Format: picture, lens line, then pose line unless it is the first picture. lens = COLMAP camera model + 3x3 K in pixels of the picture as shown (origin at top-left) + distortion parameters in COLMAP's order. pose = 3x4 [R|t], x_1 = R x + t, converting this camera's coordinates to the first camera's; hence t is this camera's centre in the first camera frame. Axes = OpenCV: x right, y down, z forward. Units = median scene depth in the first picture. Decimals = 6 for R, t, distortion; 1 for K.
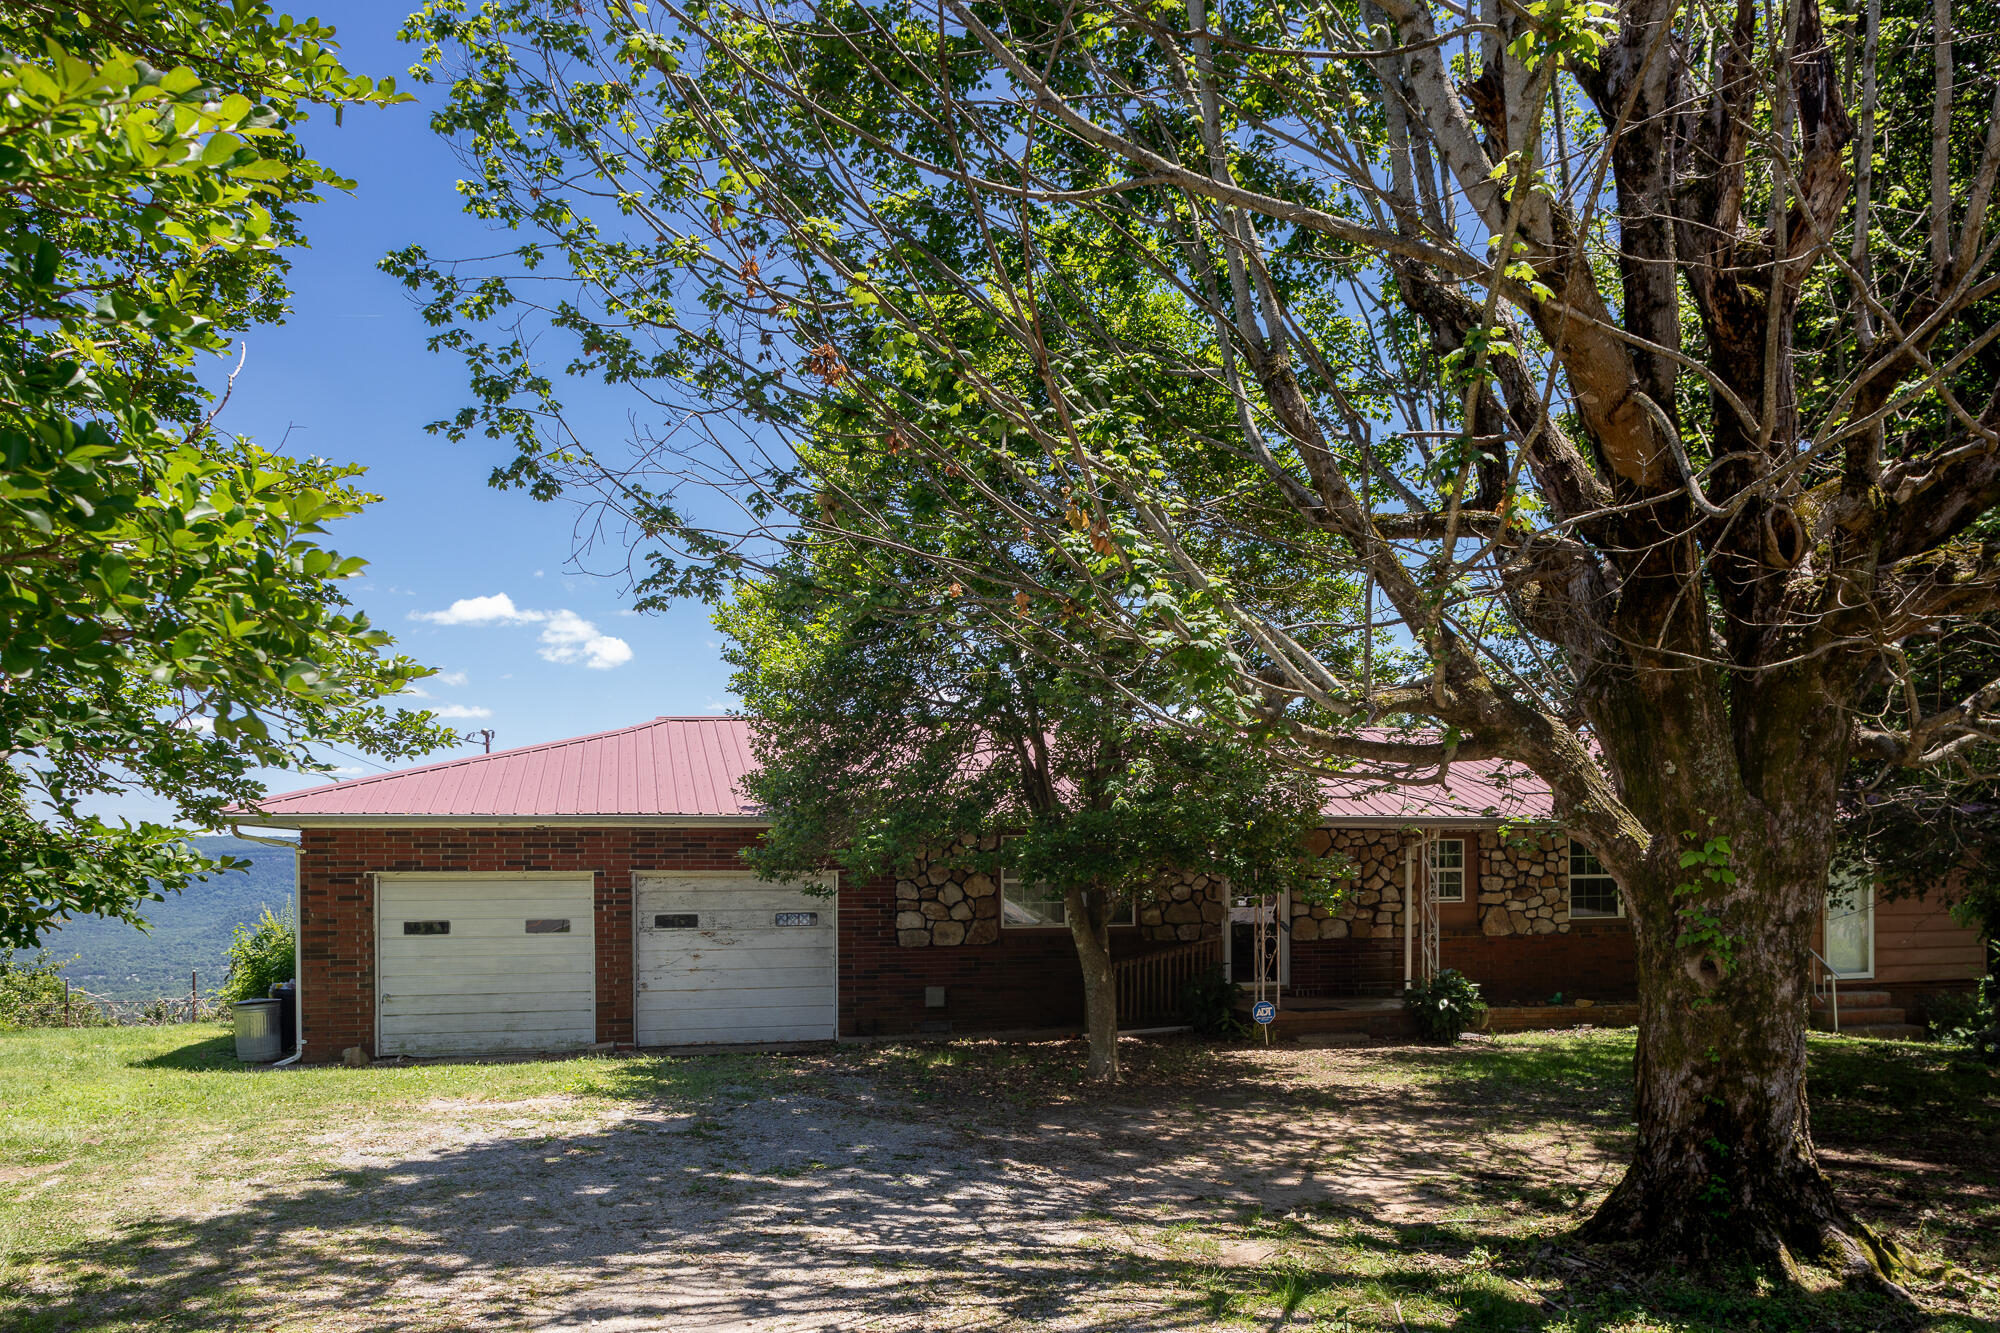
lens RADIAL K [[1384.1, 0, 1008.7], [0, 1384.1, 825.1], [0, 0, 1]] dist [-0.060145, 0.039873]
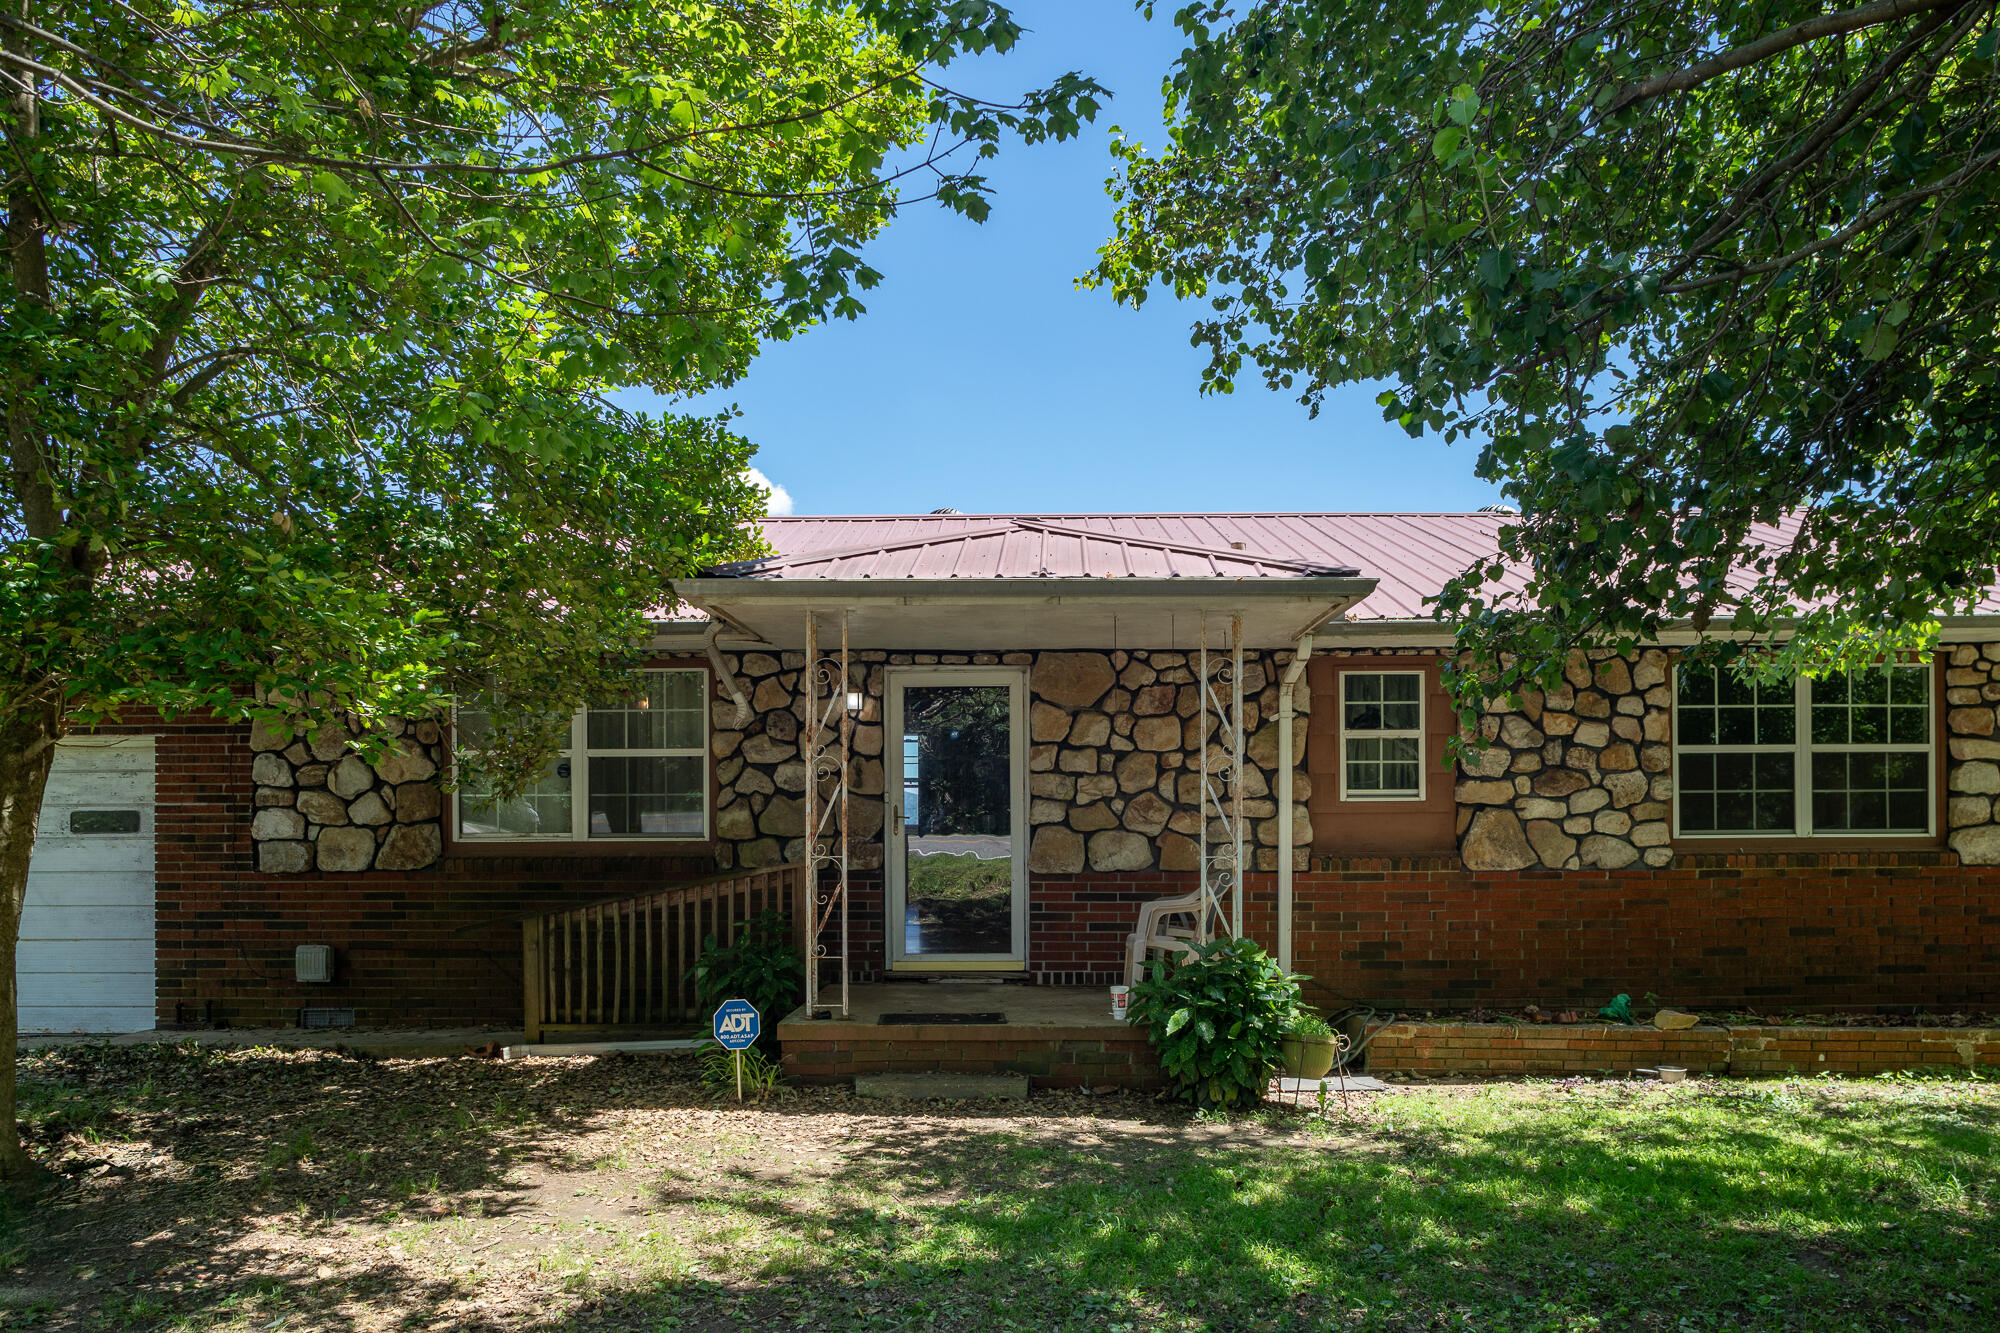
lens RADIAL K [[1384.1, 0, 1008.7], [0, 1384.1, 825.1], [0, 0, 1]] dist [-0.060145, 0.039873]
pose [[0.962687, 0.001470, -0.270613, 0.357457], [0.007603, 0.999444, 0.032476, 0.053078], [0.270510, -0.033322, 0.962140, 0.547485]]
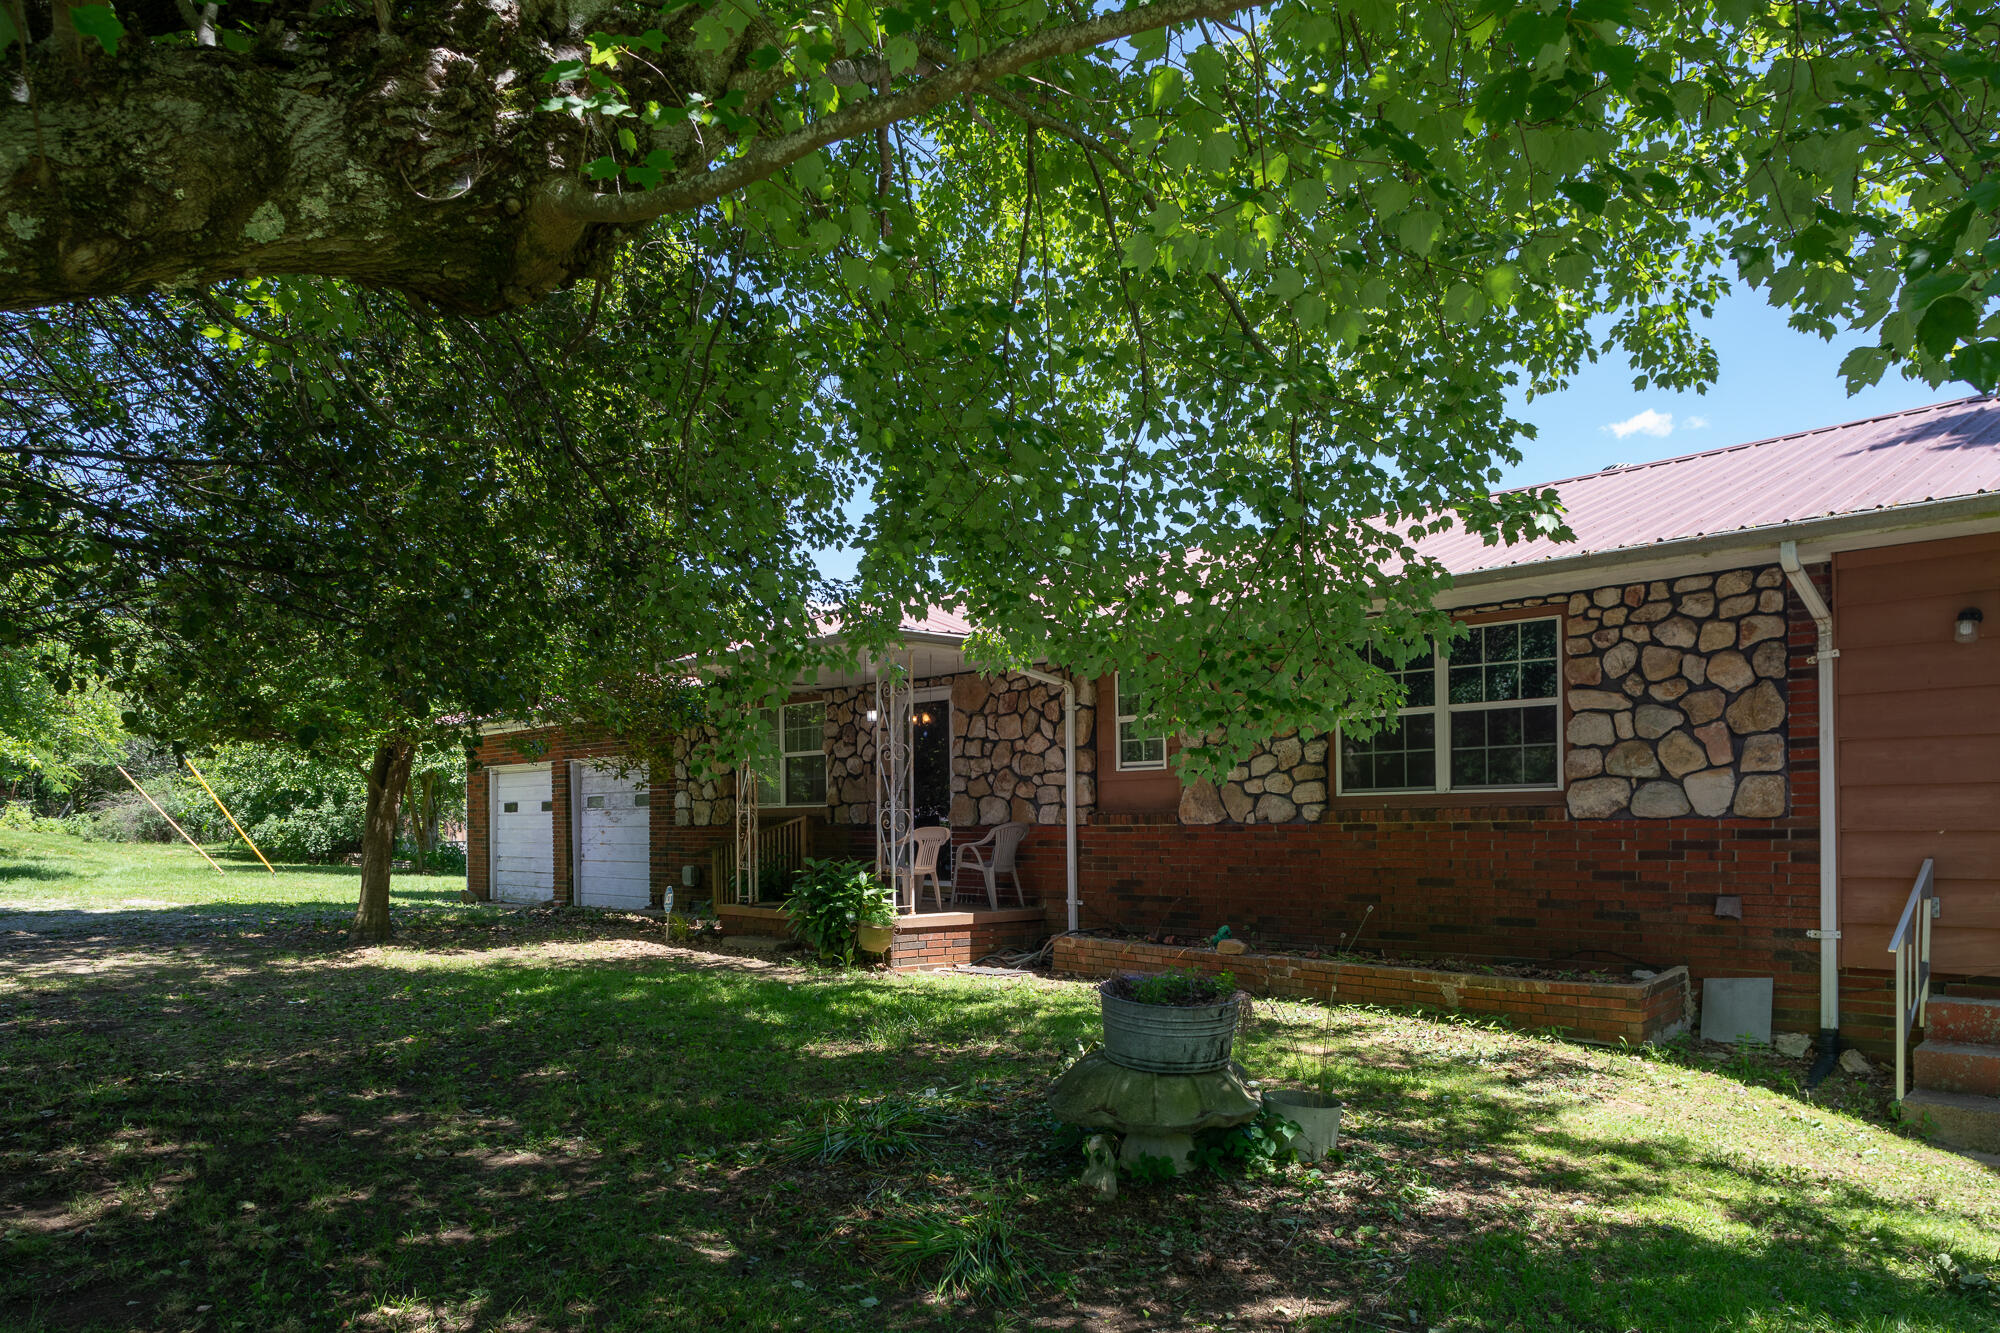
lens RADIAL K [[1384.1, 0, 1008.7], [0, 1384.1, 825.1], [0, 0, 1]] dist [-0.060145, 0.039873]
pose [[0.481842, 0.002179, -0.876255, 0.927713], [0.029993, 0.999370, 0.018978, 0.074621], [0.875745, -0.035426, 0.481473, 0.715205]]
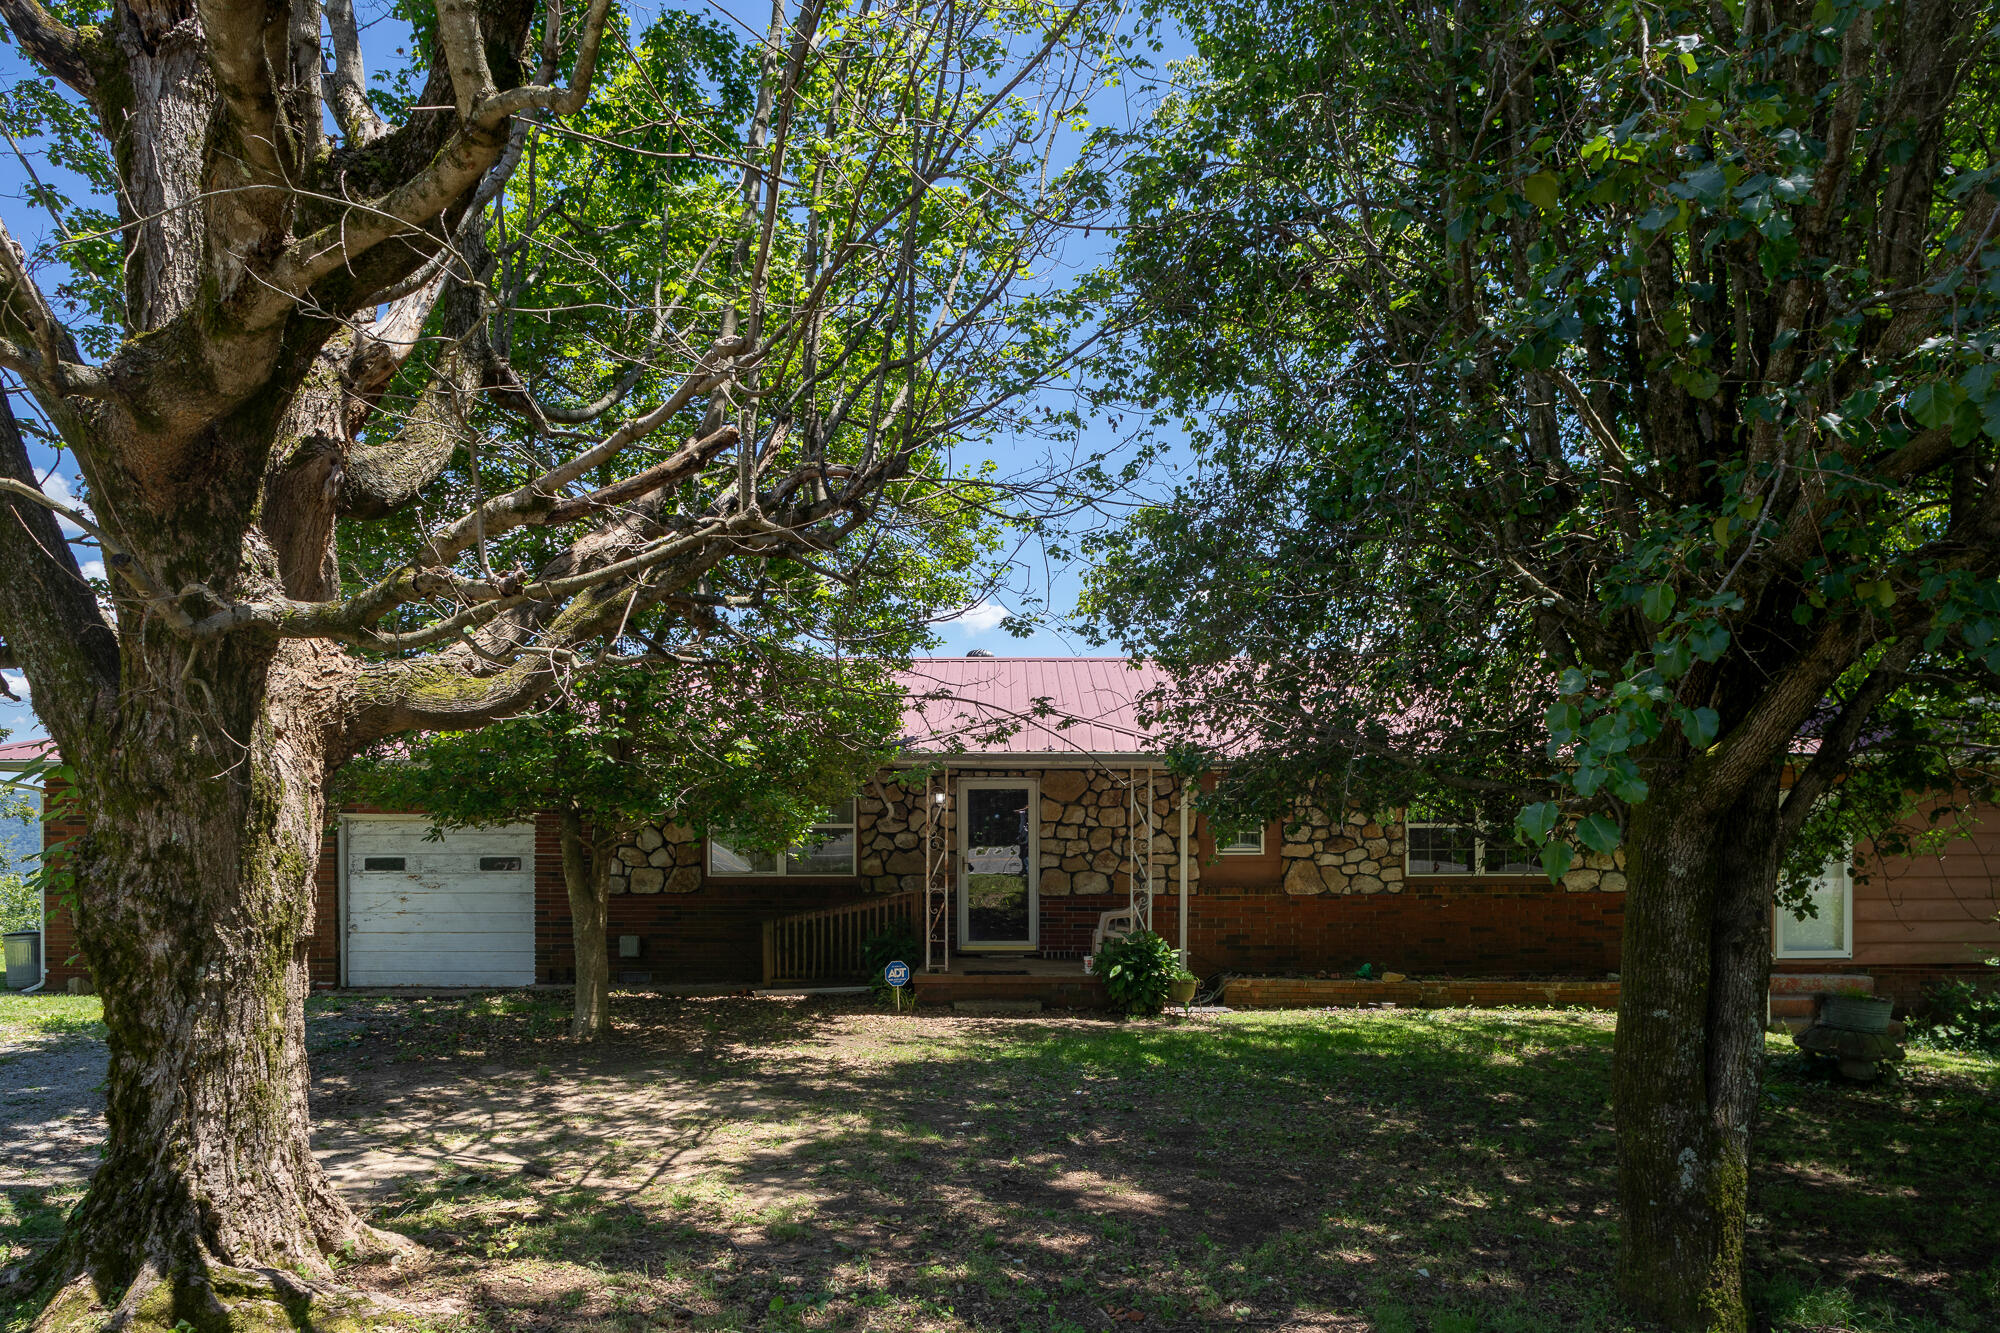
lens RADIAL K [[1384.1, 0, 1008.7], [0, 1384.1, 825.1], [0, 0, 1]] dist [-0.060145, 0.039873]
pose [[0.965150, 0.003288, -0.261676, 0.447897], [0.004816, 0.999529, 0.030321, 0.012026], [0.261653, -0.030524, 0.964679, 0.145205]]
